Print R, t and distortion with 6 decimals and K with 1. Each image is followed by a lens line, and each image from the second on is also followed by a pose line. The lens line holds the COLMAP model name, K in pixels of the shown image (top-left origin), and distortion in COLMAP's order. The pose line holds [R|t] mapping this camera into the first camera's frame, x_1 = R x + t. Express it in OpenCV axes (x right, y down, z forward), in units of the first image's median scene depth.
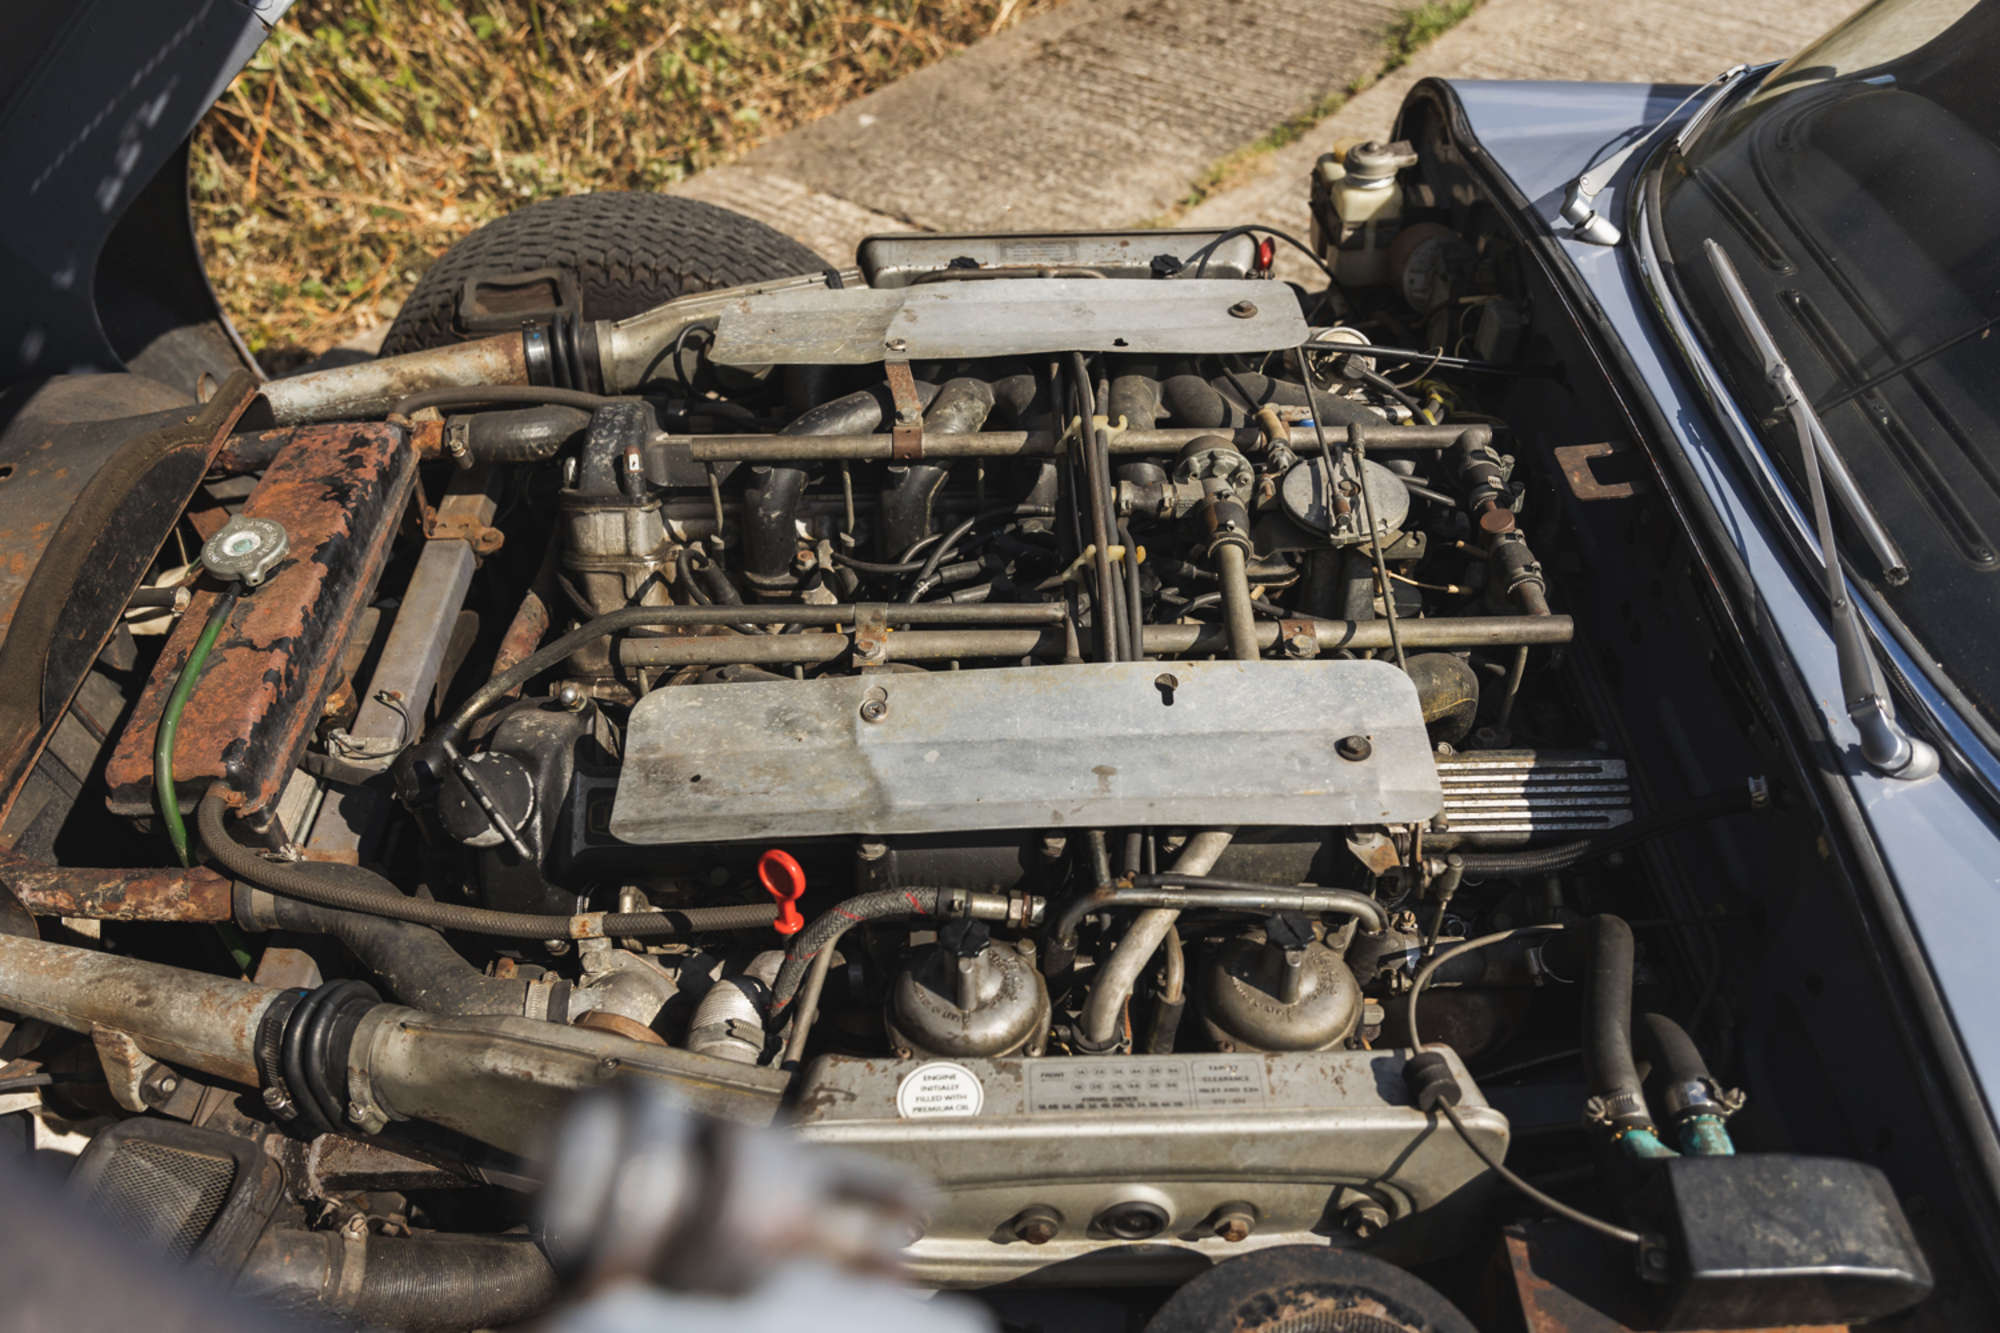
lens RADIAL K [[1561.8, 0, 1007.7], [0, 1561.8, 636.2], [0, 0, 1]] dist [0.006538, 0.000242]
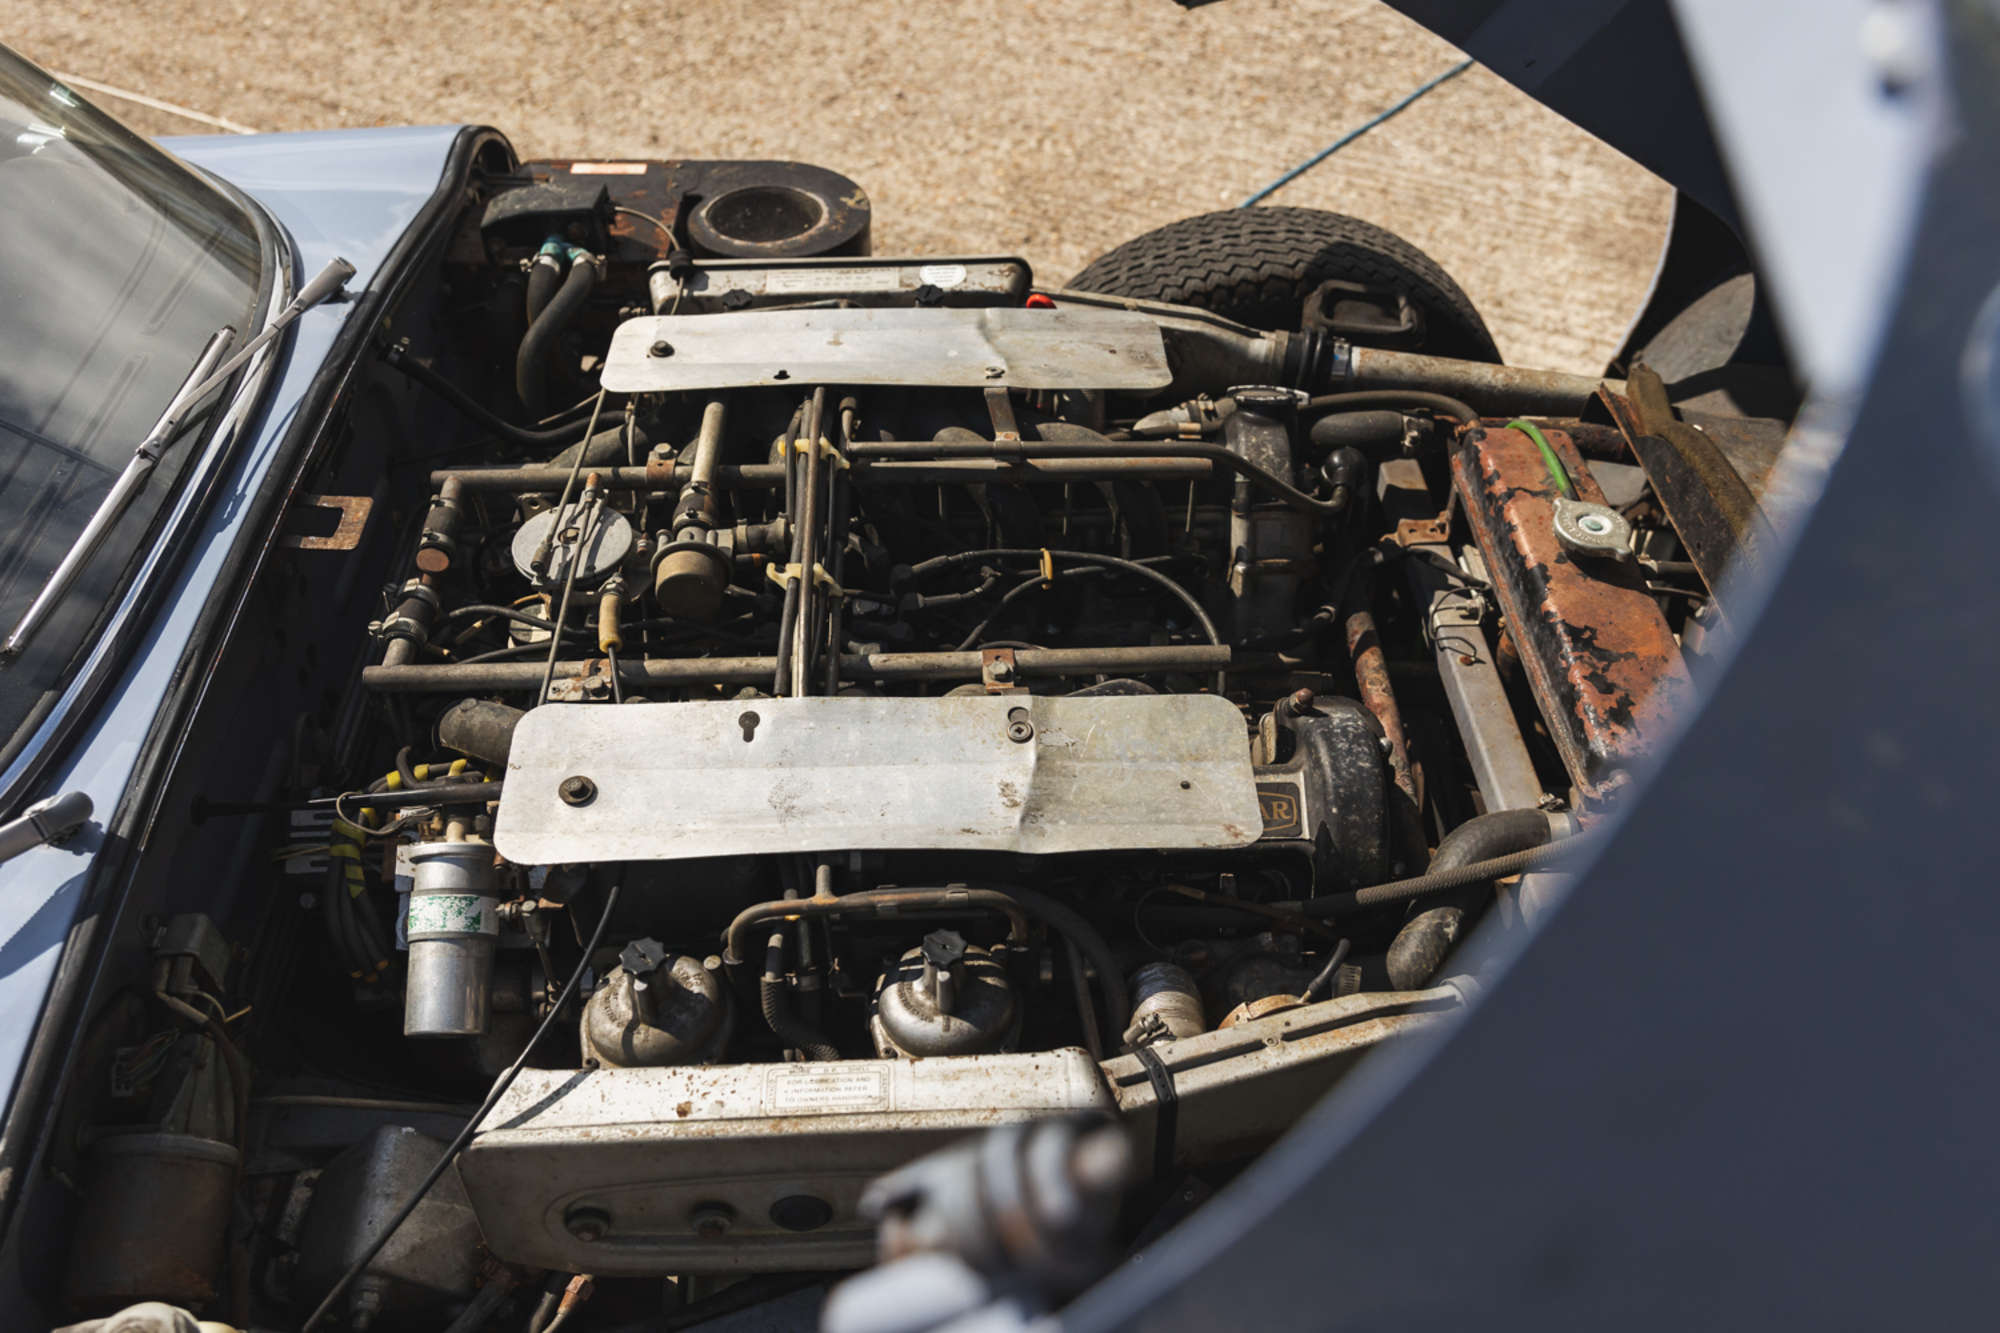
lens RADIAL K [[1561.8, 0, 1007.7], [0, 1561.8, 636.2], [0, 0, 1]] dist [0.006538, 0.000242]
pose [[-0.999631, 0.025688, -0.008857, -0.067217], [-0.007680, 0.045555, 0.998932, -1.146467], [0.026064, 0.998631, -0.045341, 1.118454]]
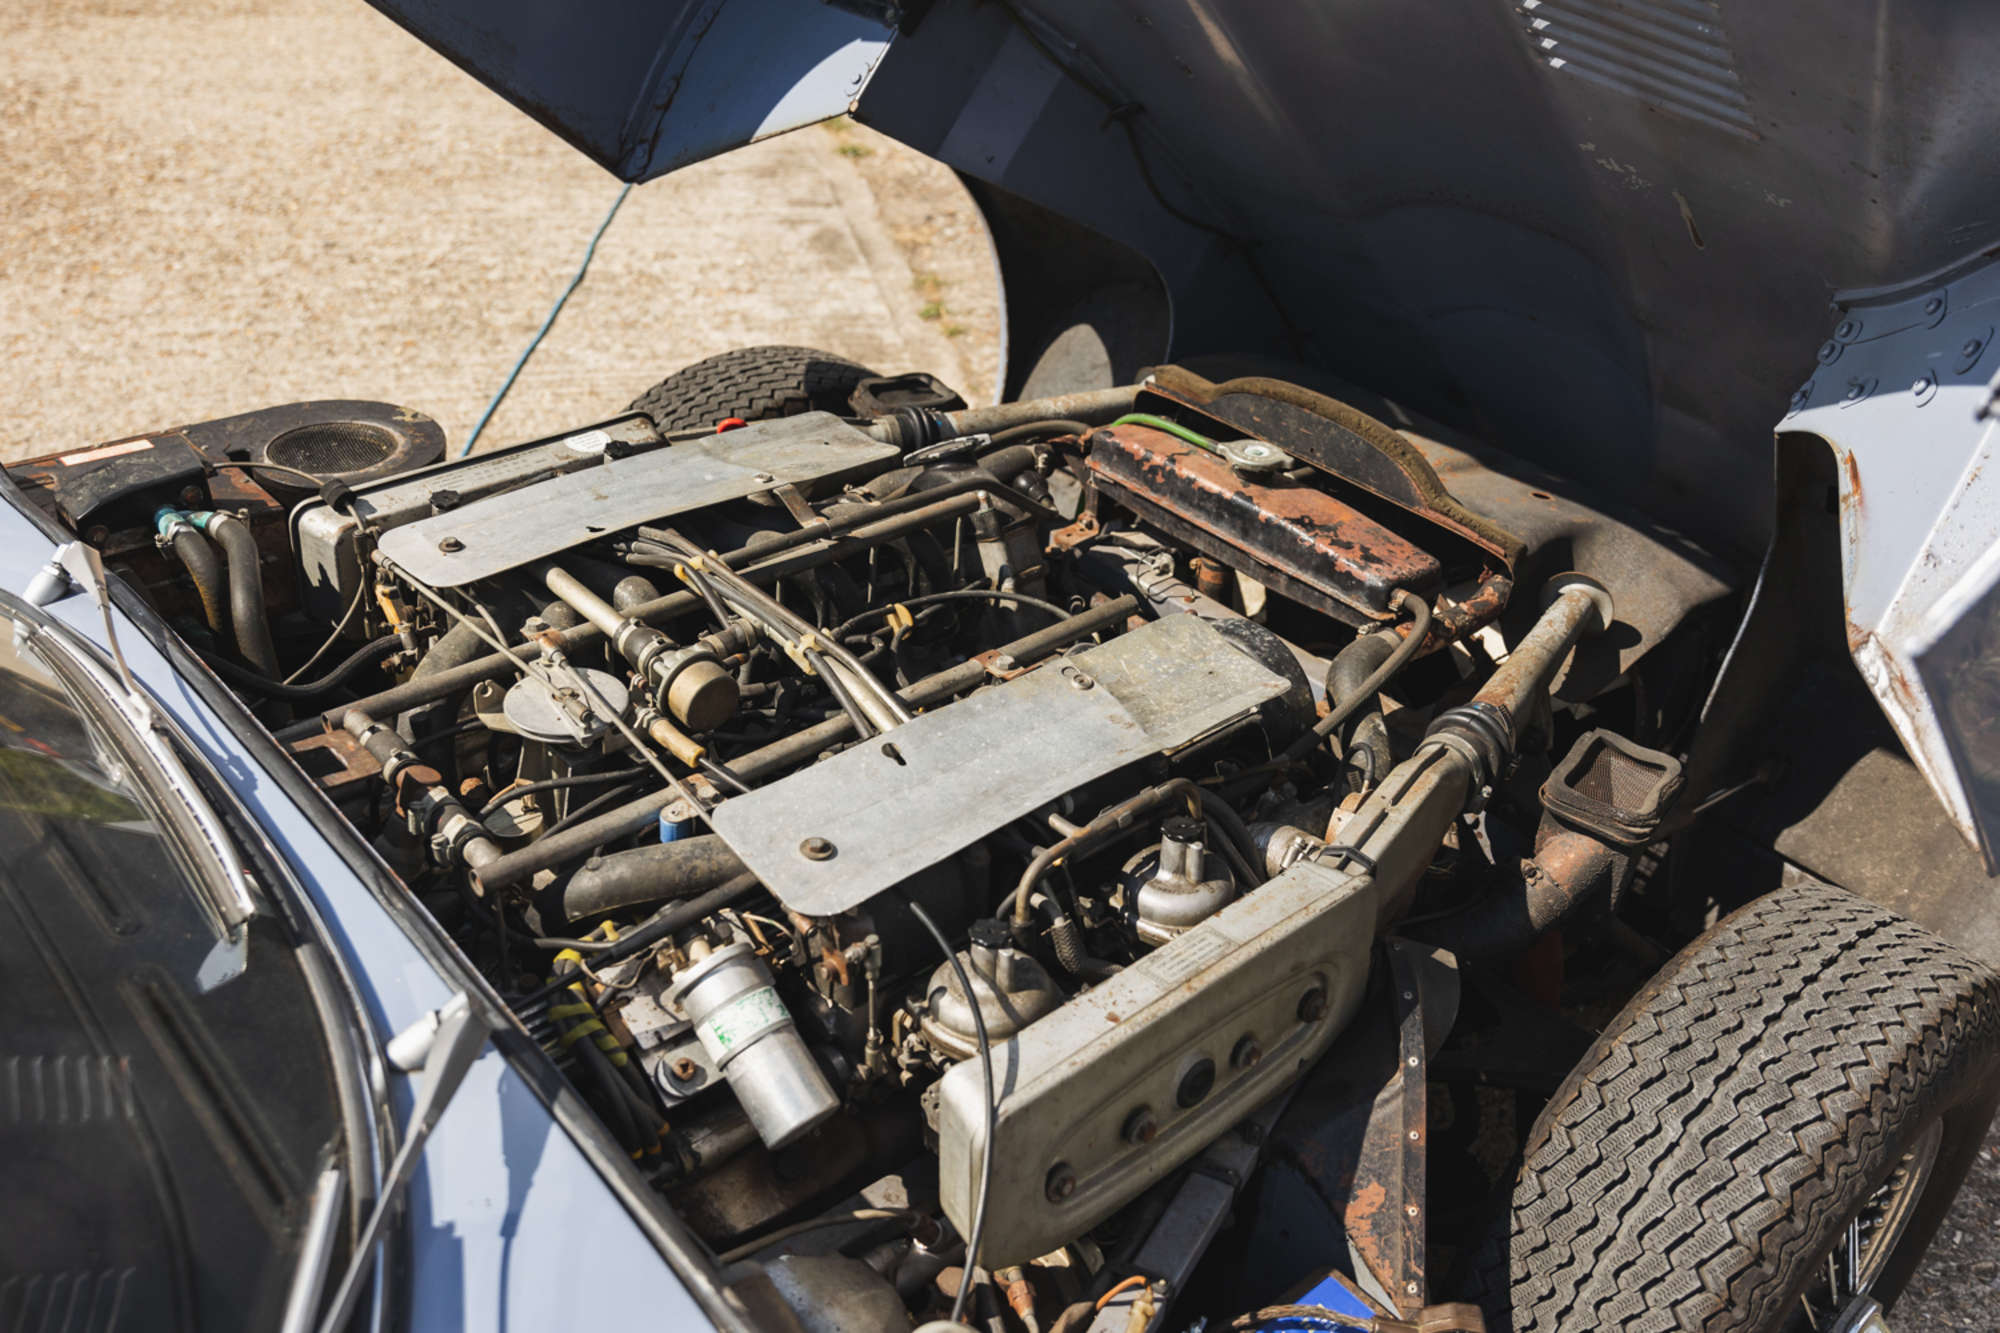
lens RADIAL K [[1778.8, 0, 1001.9], [0, 1778.8, 653.9], [0, 0, 1]] dist [-0.013229, 0.010249]
pose [[-0.755435, 0.320513, -0.571481, 0.649858], [-0.489134, 0.304468, 0.817341, -1.194612], [0.435966, 0.896979, -0.073232, 1.180795]]
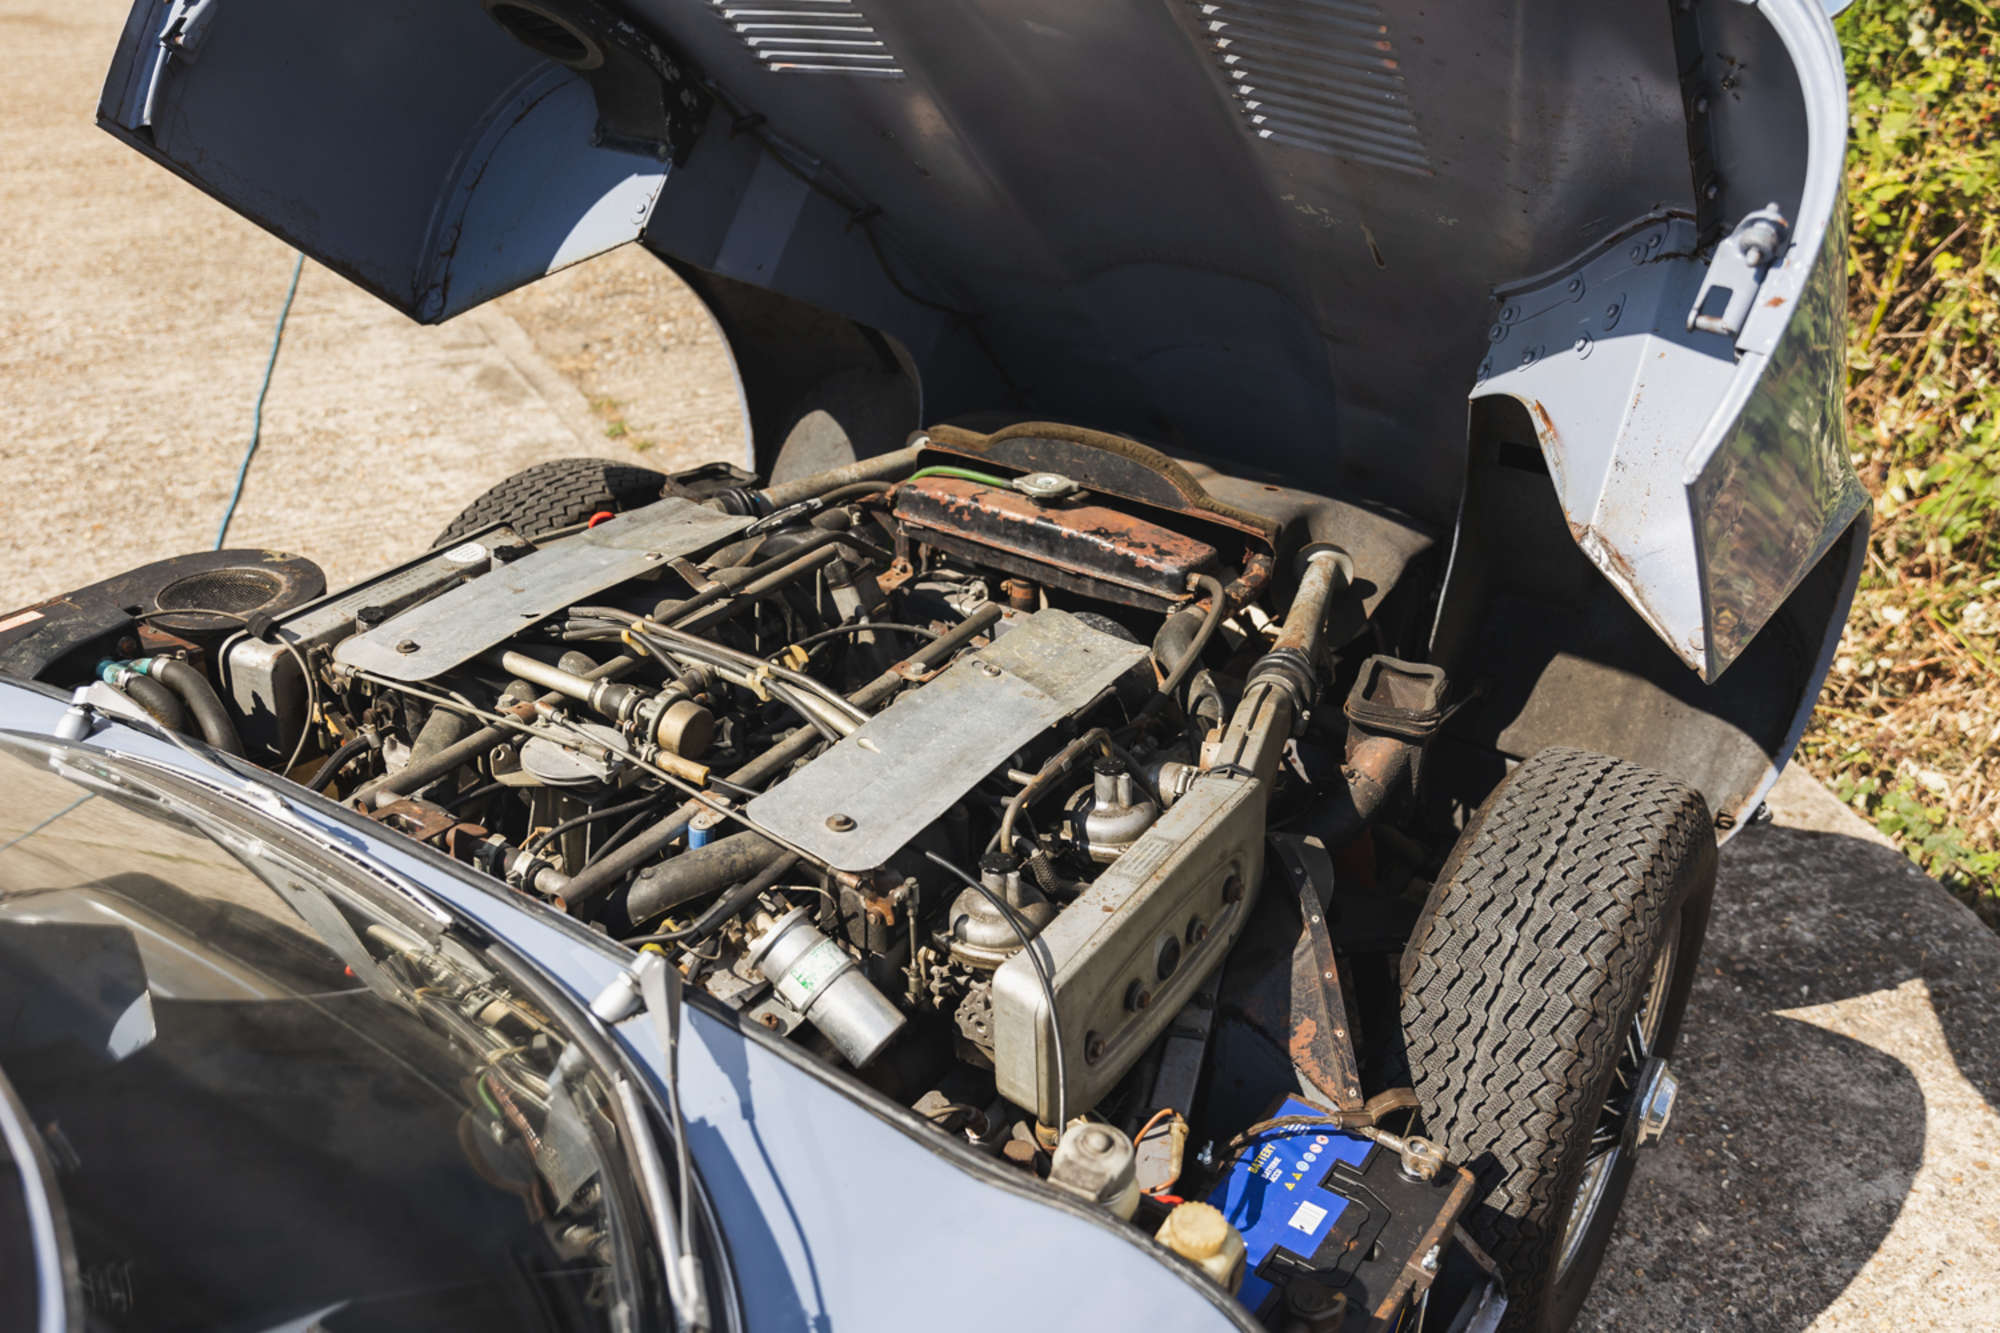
lens RADIAL K [[1778.8, 0, 1001.9], [0, 1778.8, 653.9], [0, 0, 1]] dist [-0.013229, 0.010249]
pose [[-0.556513, 0.389222, -0.734029, 0.983507], [-0.589439, 0.437677, 0.678970, -1.226454], [0.585538, 0.810521, -0.014151, 1.147485]]
